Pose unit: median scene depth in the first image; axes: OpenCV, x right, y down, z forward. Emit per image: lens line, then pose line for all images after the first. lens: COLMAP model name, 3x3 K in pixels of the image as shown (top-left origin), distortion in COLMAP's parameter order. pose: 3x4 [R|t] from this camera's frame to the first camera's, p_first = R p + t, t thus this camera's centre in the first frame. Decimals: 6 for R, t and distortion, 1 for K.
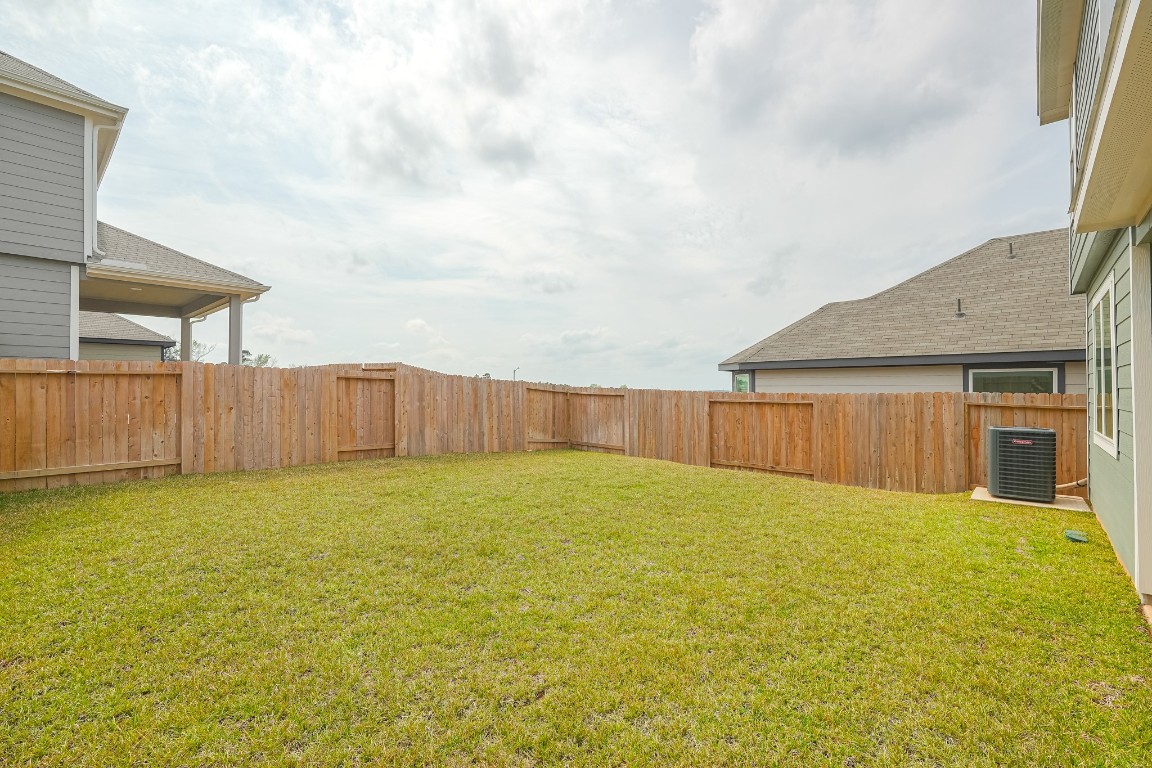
lens RADIAL K [[506.9, 0, 564.1], [0, 506.9, 383.1], [0, 0, 1]] dist [-0.001361, 0.000103]
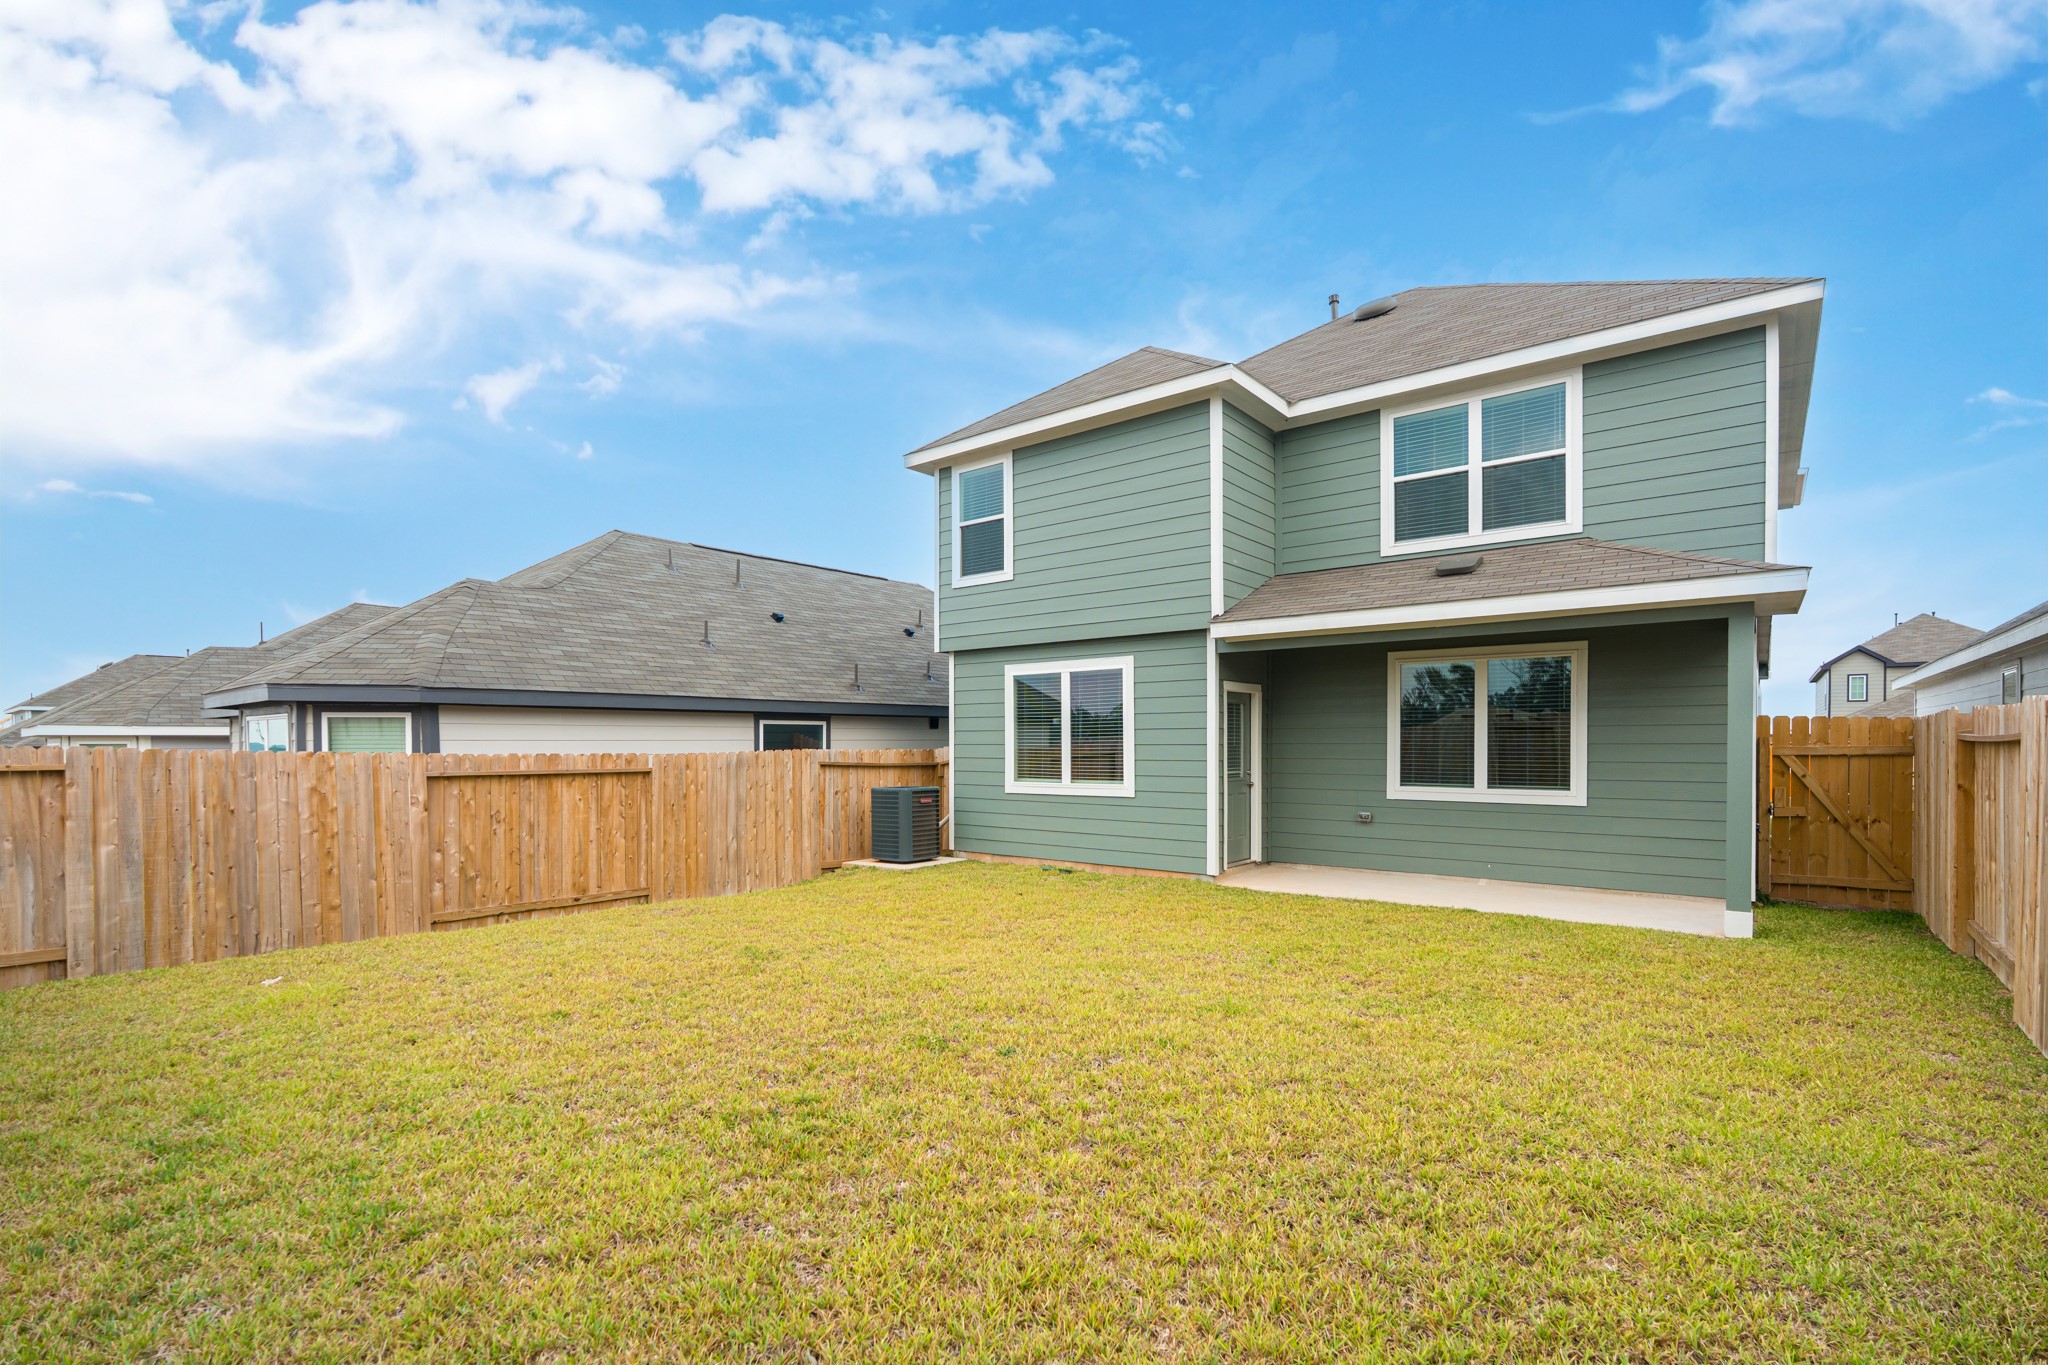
lens RADIAL K [[934.8, 0, 1025.5], [0, 934.8, 753.6], [0, 0, 1]] dist [0.002970, 0.000107]
pose [[-0.077595, -0.010873, 0.996926, -0.575107], [-0.007465, 0.999919, 0.010325, 0.005899], [-0.996957, -0.006641, -0.077669, 0.630454]]
